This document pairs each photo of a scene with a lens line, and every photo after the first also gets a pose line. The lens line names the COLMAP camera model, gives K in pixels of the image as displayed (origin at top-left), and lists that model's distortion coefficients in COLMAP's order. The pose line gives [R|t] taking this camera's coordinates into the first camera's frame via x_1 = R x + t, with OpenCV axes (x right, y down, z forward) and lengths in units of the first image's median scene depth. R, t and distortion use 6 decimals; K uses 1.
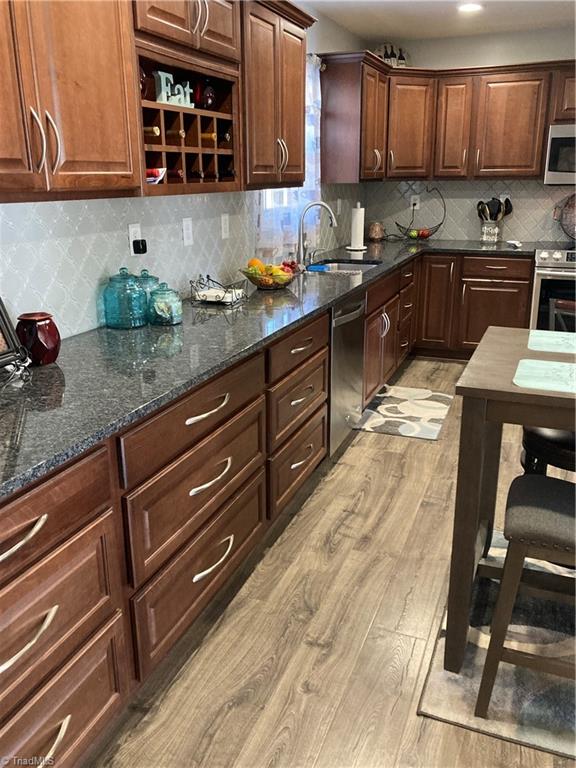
lens RADIAL K [[660.7, 0, 288.0], [0, 660.7, 384.0], [0, 0, 1]] dist [0.054441, -0.150707]
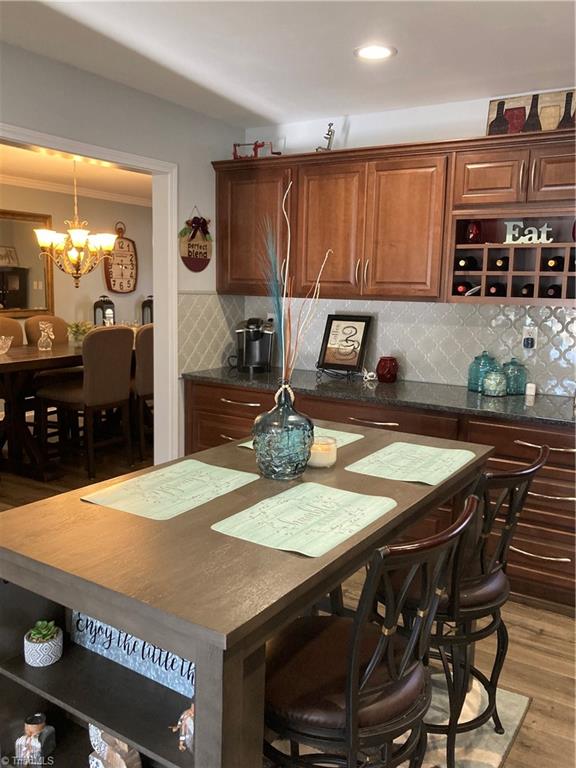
lens RADIAL K [[663.2, 0, 288.0], [0, 663.2, 384.0], [0, 0, 1]] dist [0.045990, -0.067877]
pose [[-0.185103, 0.158515, -0.969850, 0.853415], [-0.311570, 0.926524, 0.210899, -0.189341], [0.932020, 0.341214, -0.122113, 0.535584]]
